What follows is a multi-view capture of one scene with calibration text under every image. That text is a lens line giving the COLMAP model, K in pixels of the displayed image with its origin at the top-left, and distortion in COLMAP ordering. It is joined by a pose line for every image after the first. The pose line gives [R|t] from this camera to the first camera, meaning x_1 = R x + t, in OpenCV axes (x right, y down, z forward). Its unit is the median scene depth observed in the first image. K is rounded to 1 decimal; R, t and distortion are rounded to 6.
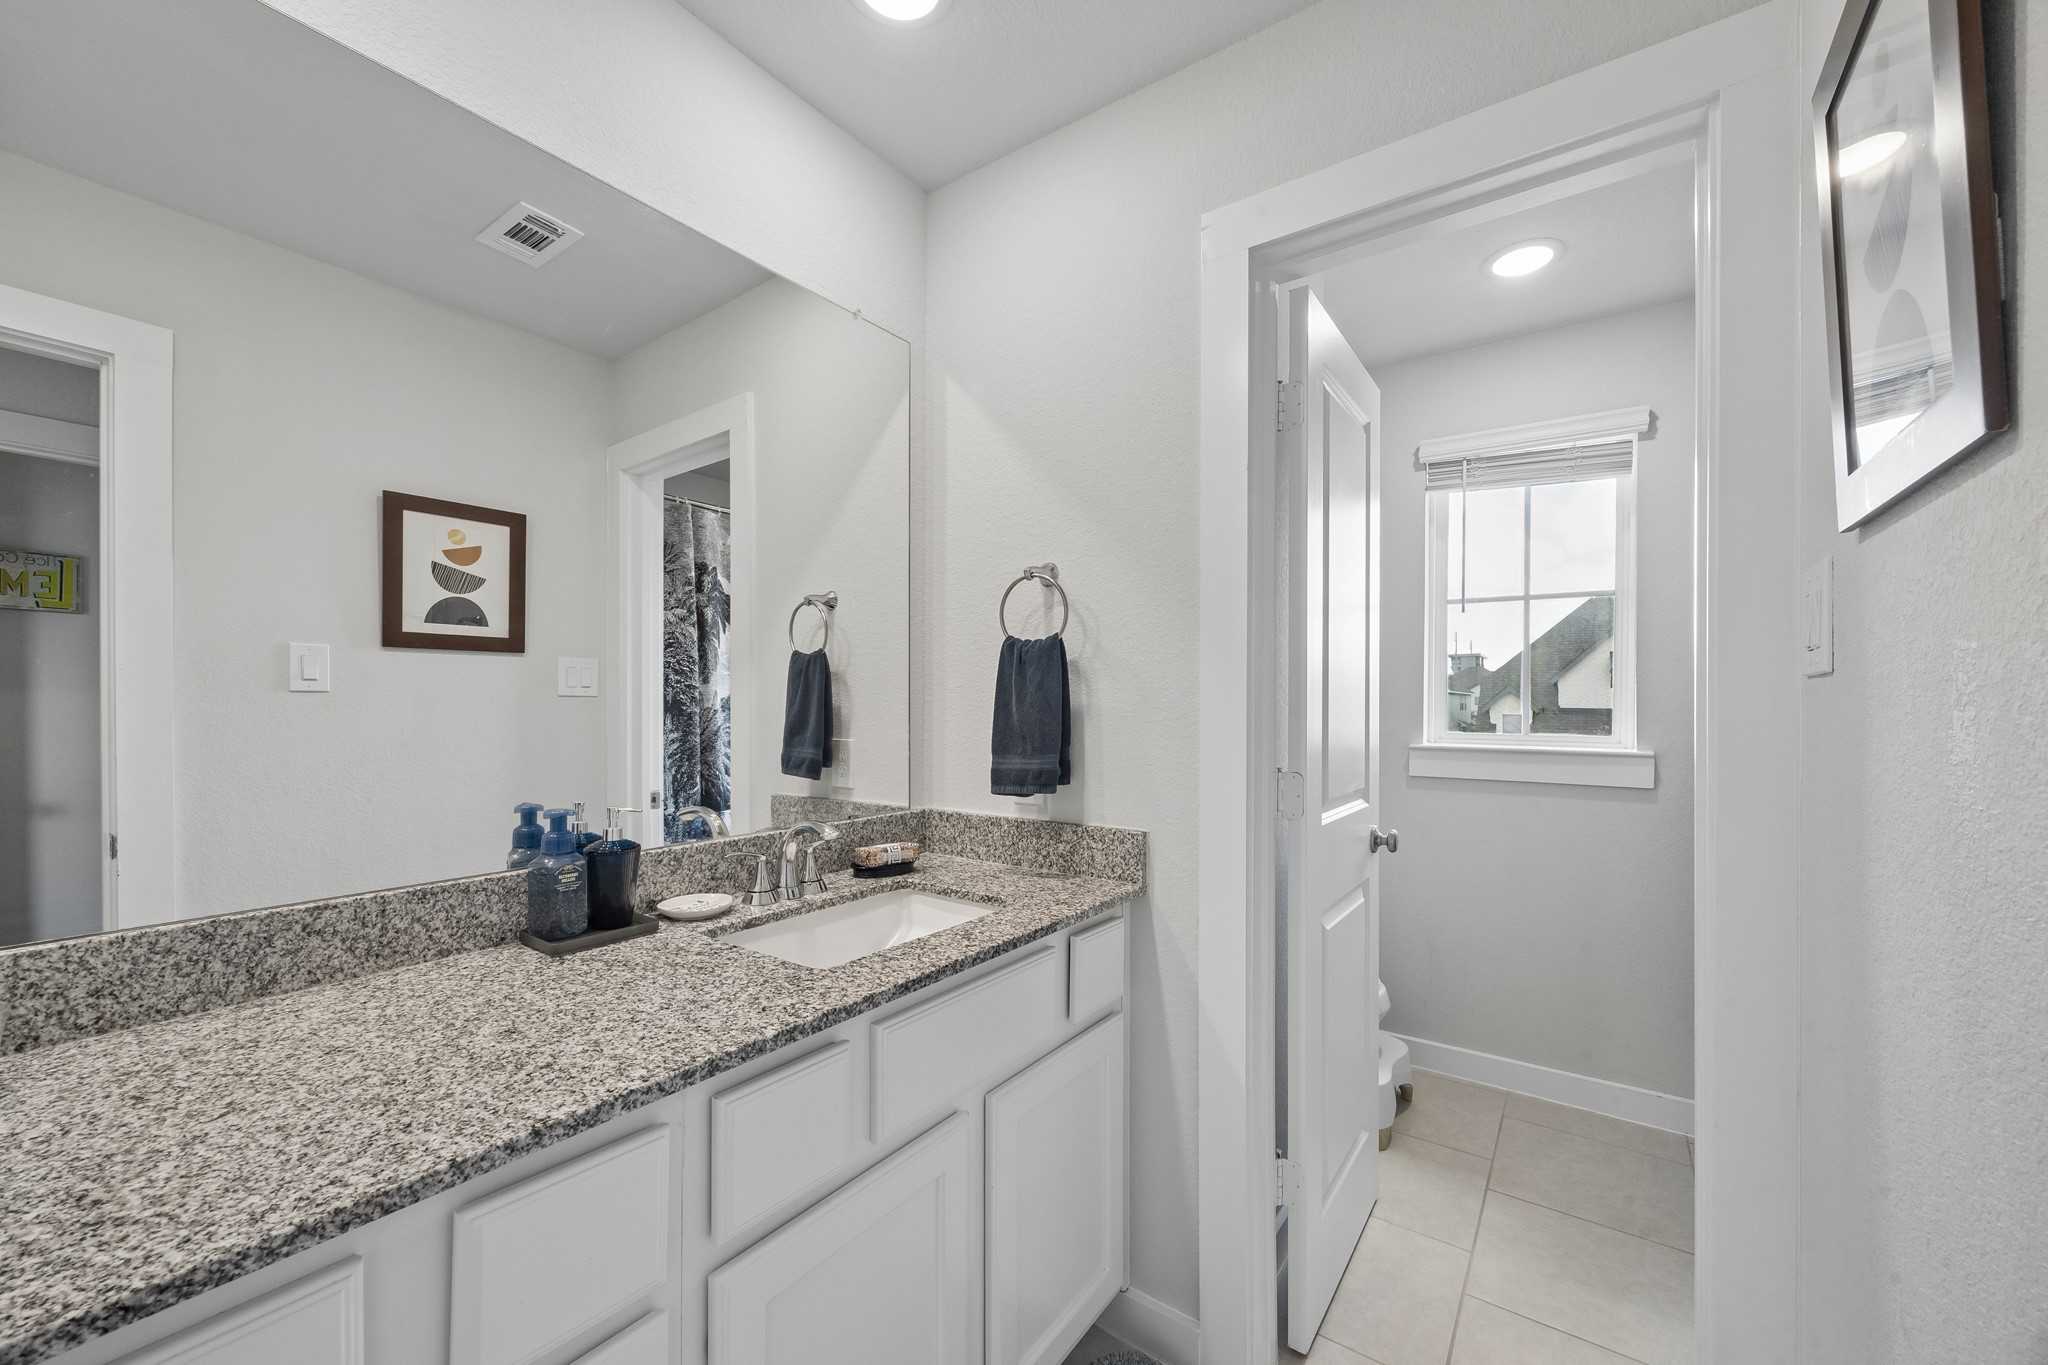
lens RADIAL K [[804.0, 0, 1031.6], [0, 804.0, 694.7], [0, 0, 1]] dist [0.000499, 0.000029]
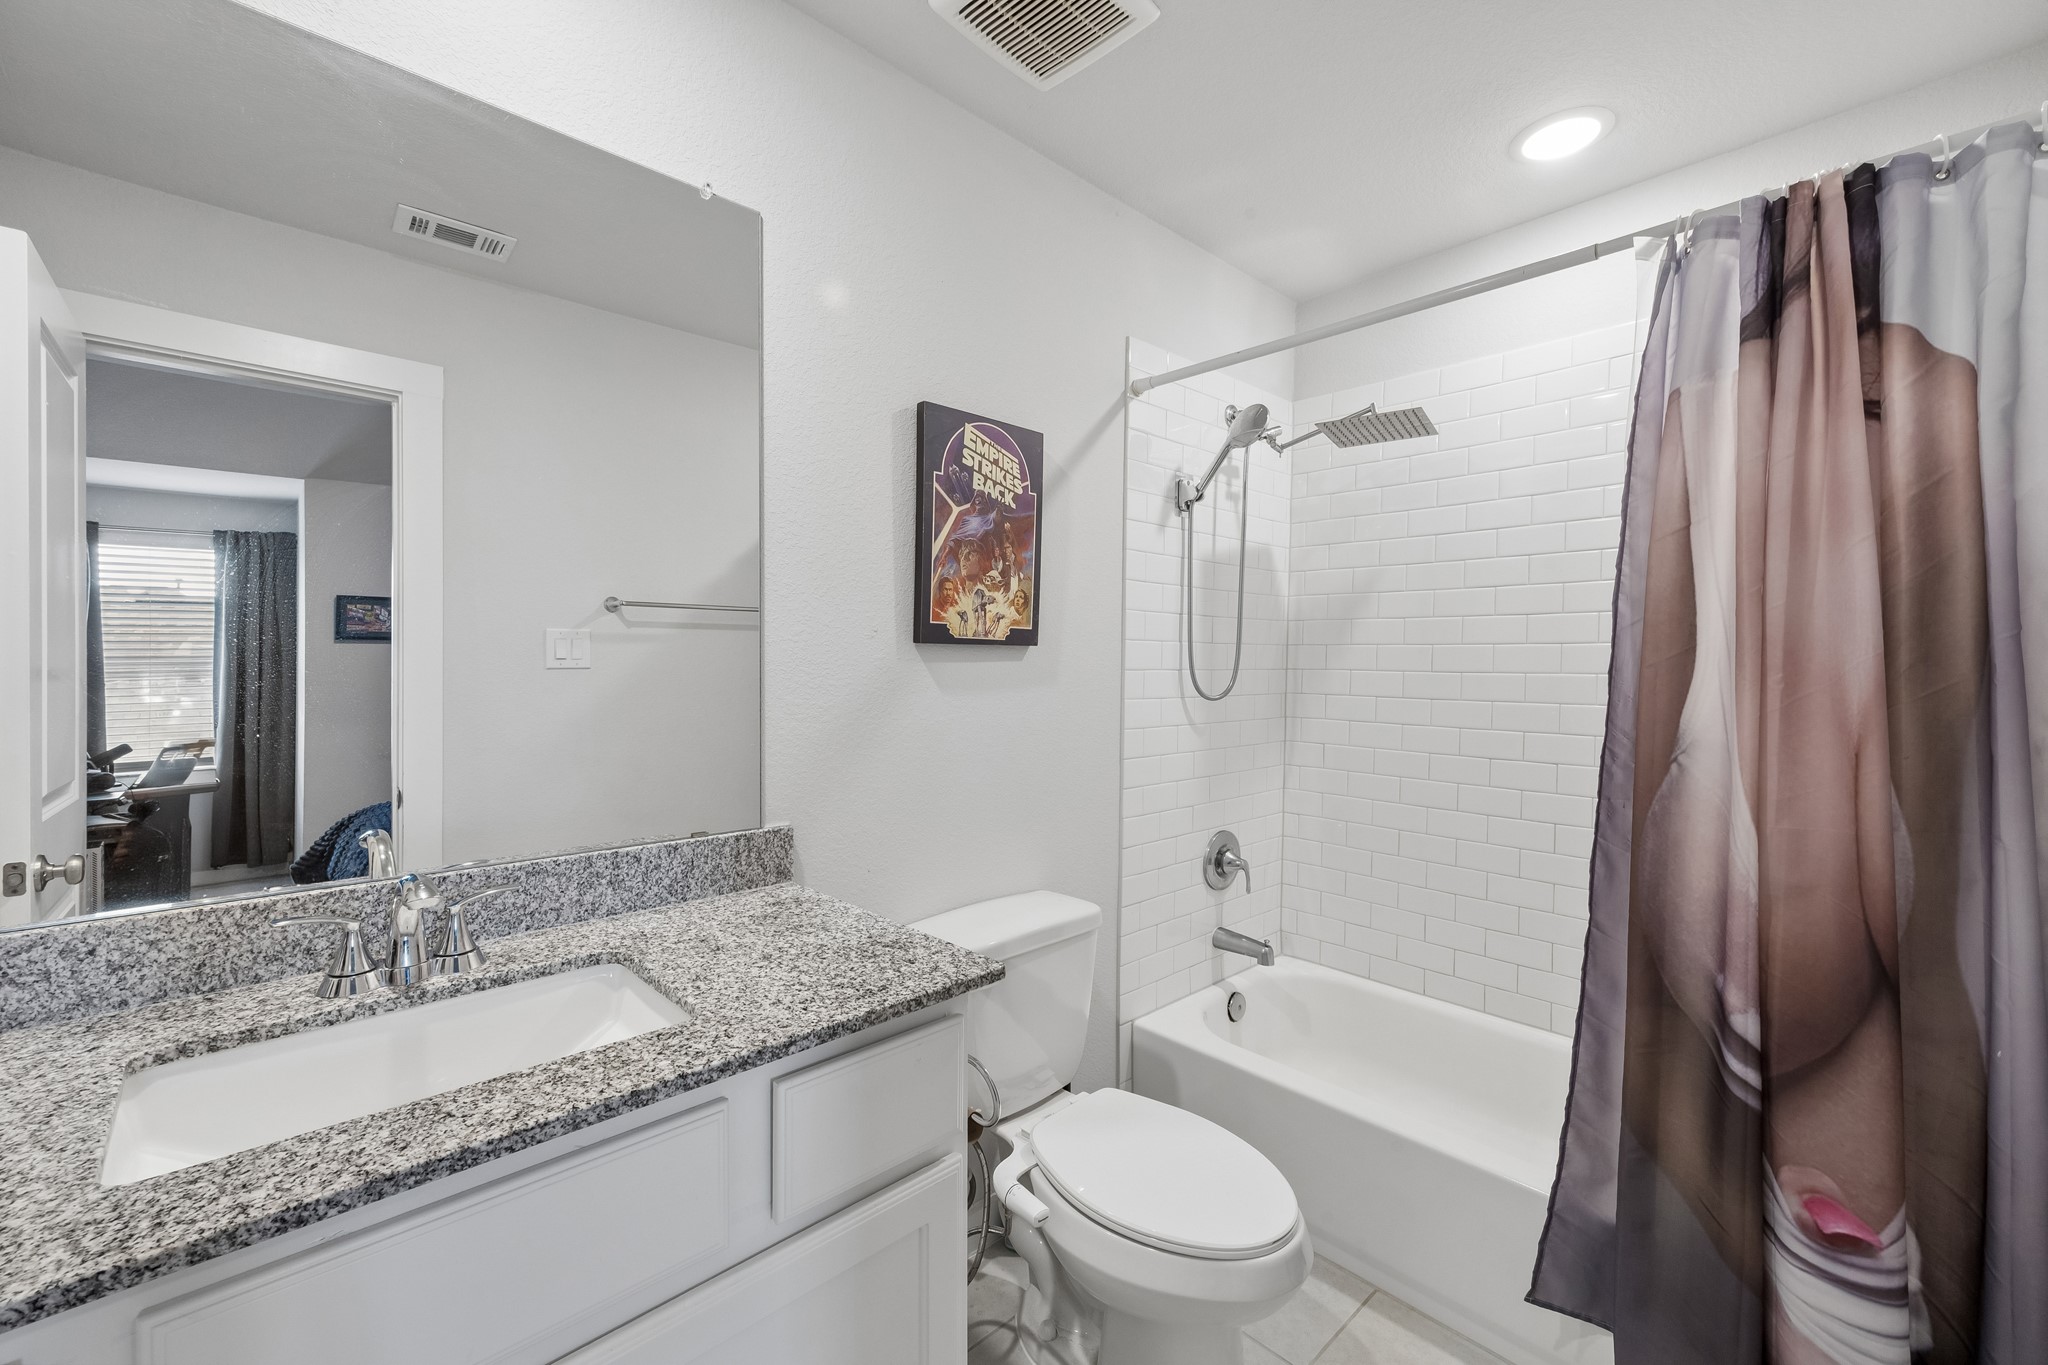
lens RADIAL K [[785.2, 0, 1024.0], [0, 785.2, 682.5], [0, 0, 1]] dist [0.000300, 0.000187]
pose [[0.980331, 0.001072, -0.197357, 0.109598], [0.001897, 0.999888, 0.014856, -0.001318], [0.197350, -0.014939, 0.980219, 0.147398]]
